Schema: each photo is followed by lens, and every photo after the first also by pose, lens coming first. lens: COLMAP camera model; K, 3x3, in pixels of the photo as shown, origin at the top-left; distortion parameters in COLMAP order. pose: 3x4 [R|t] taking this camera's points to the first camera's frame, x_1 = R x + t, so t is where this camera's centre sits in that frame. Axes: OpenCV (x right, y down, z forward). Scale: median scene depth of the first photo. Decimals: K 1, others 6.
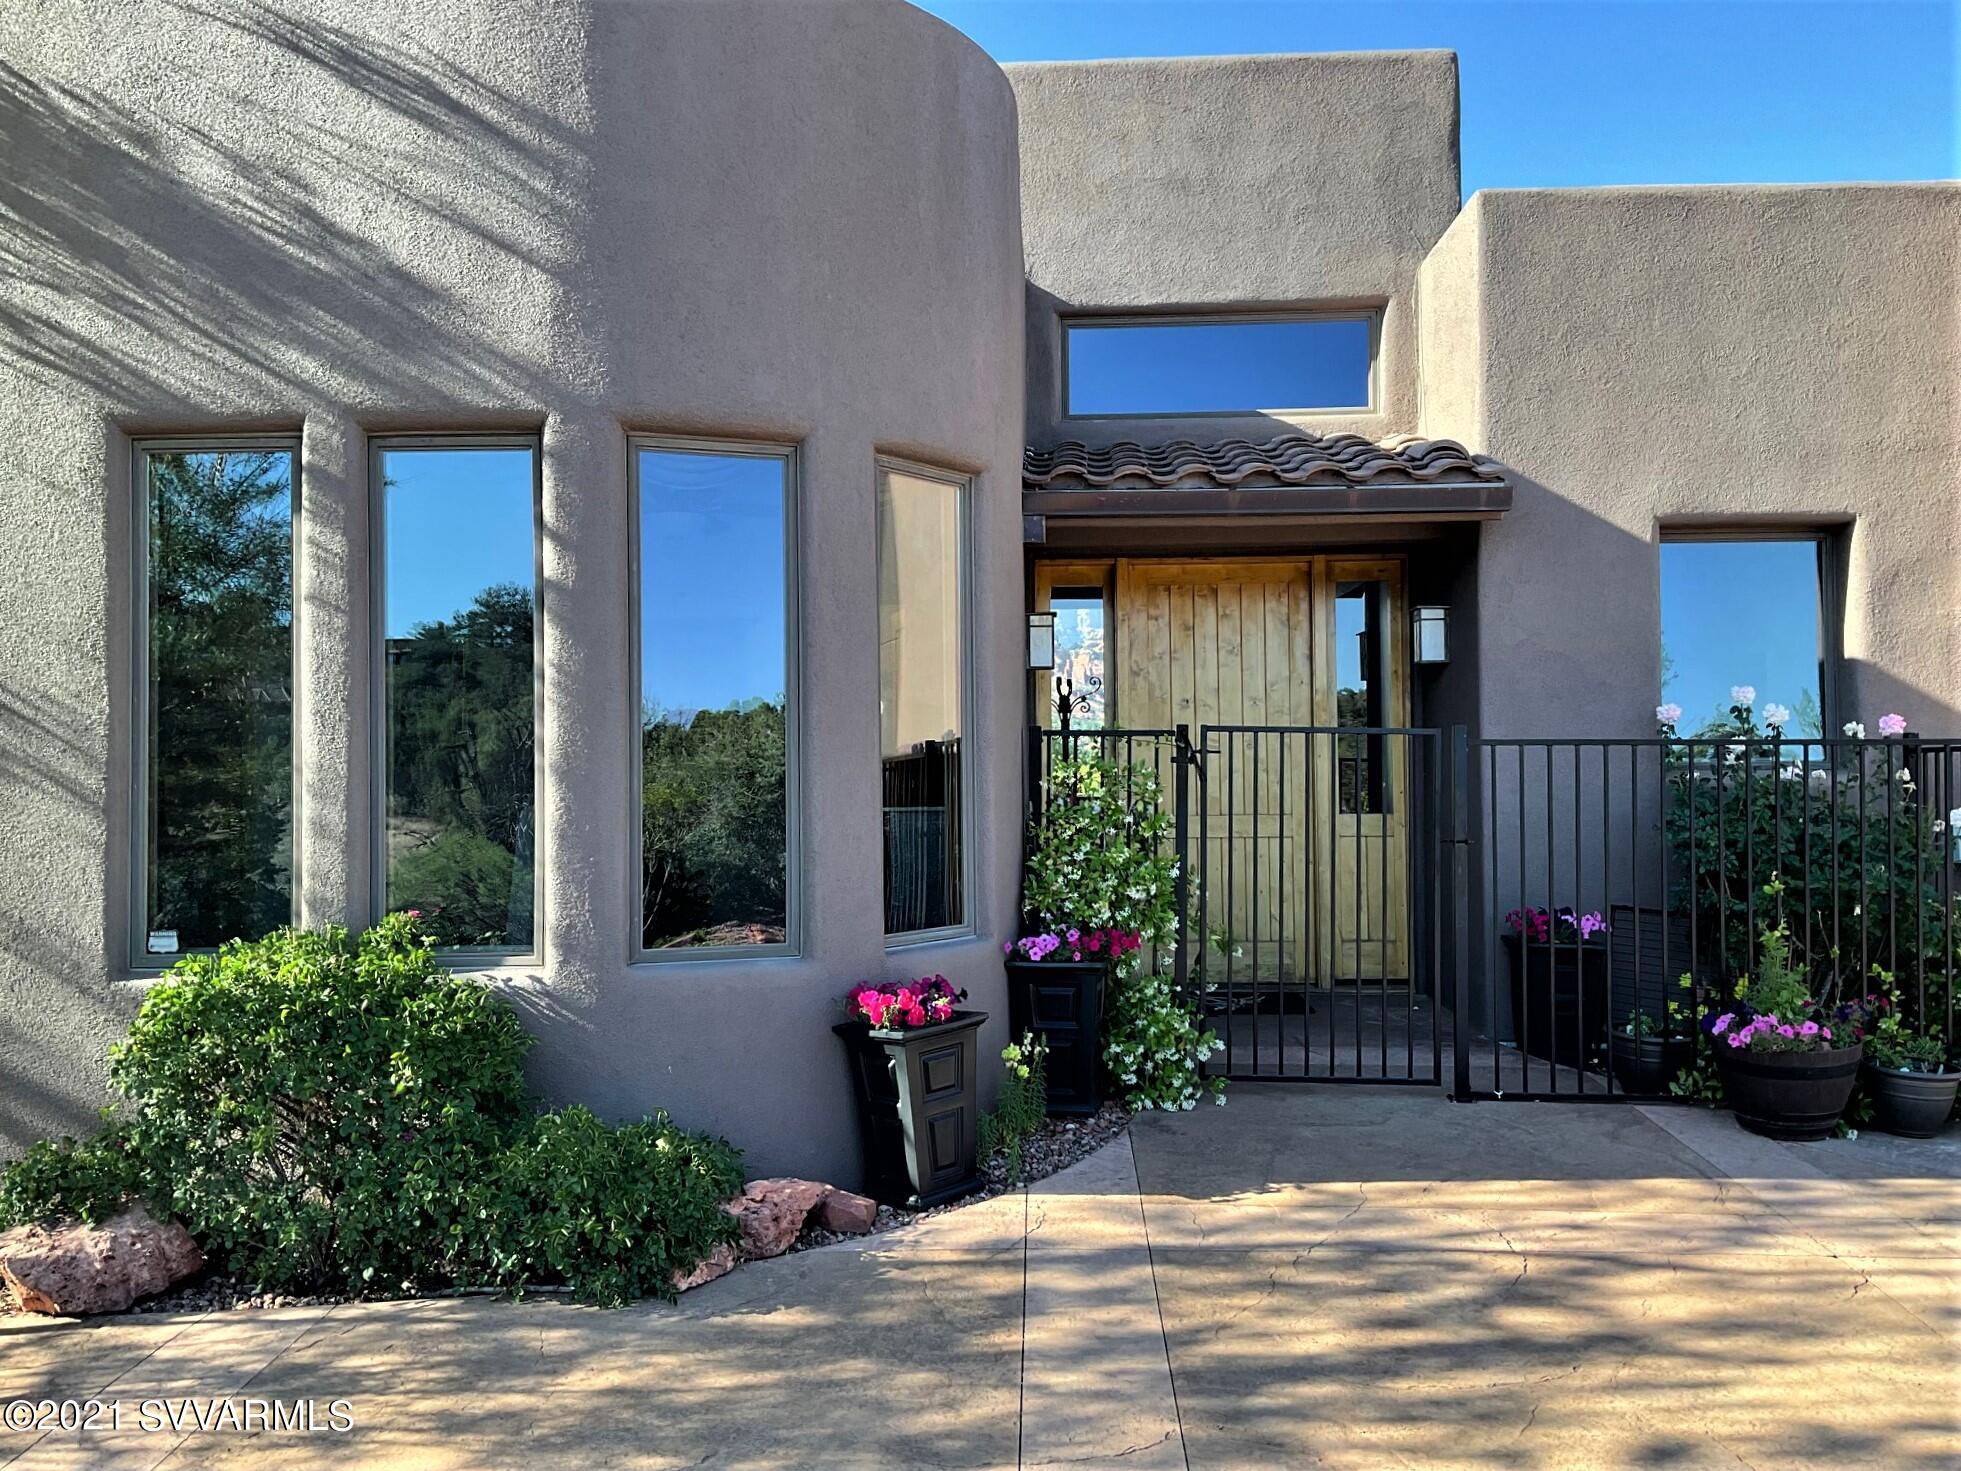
lens RADIAL K [[1609.9, 0, 980.5], [0, 1609.9, 735.5], [0, 0, 1]] dist [0.124086, -0.254938]
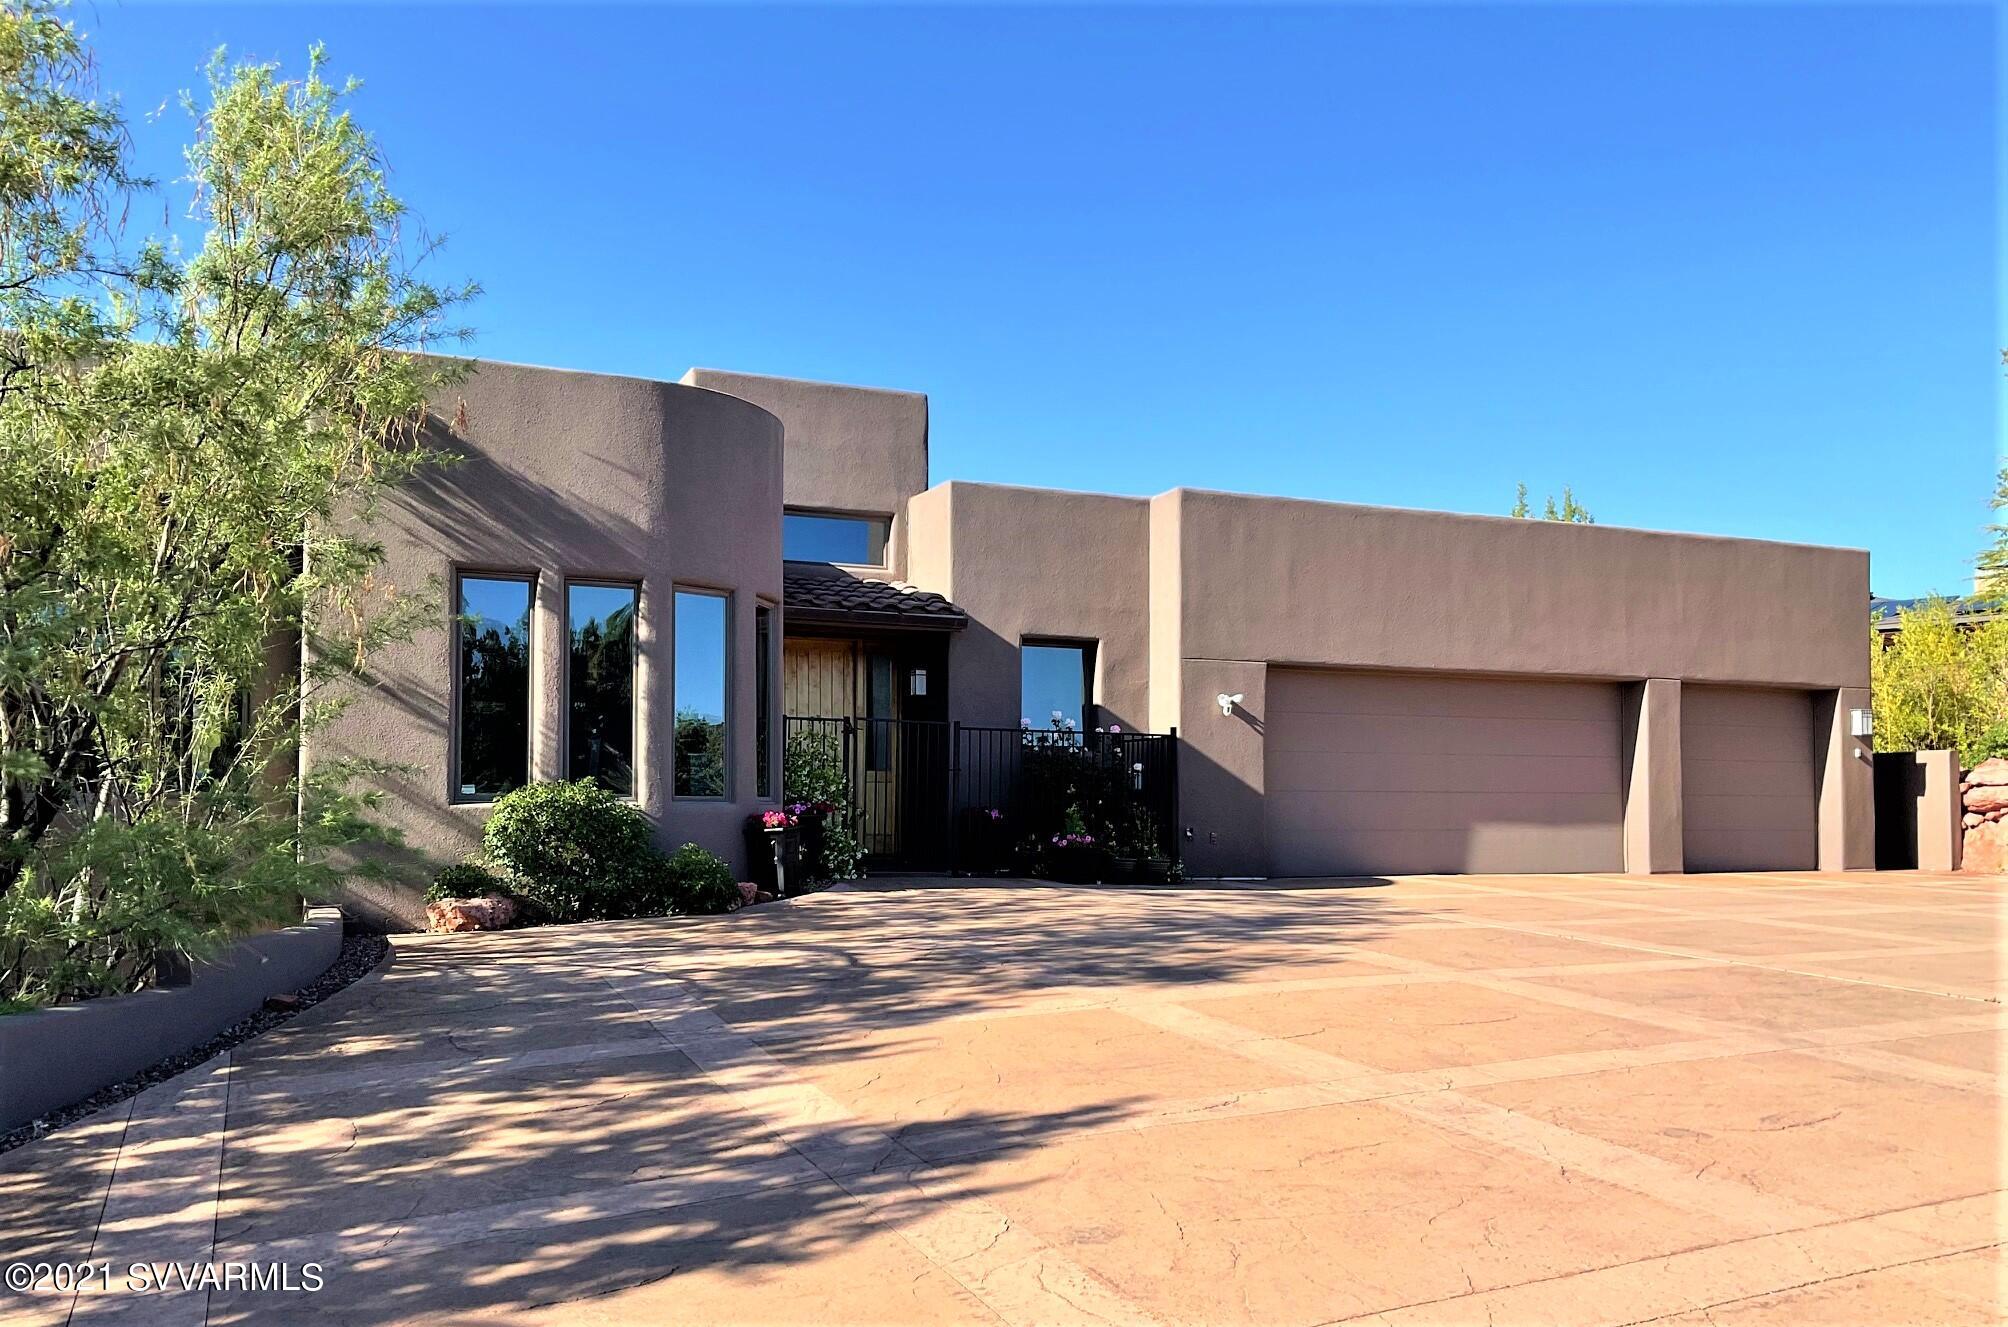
lens RADIAL K [[1685.7, 0, 1004.0], [0, 1685.7, 663.5], [0, 0, 1]] dist [0.001932, -0.000012]
pose [[0.894309, 0.052329, 0.444379, -0.629035], [-0.020529, 0.996891, -0.076076, 0.081043], [-0.446979, 0.058913, 0.892603, -1.043419]]
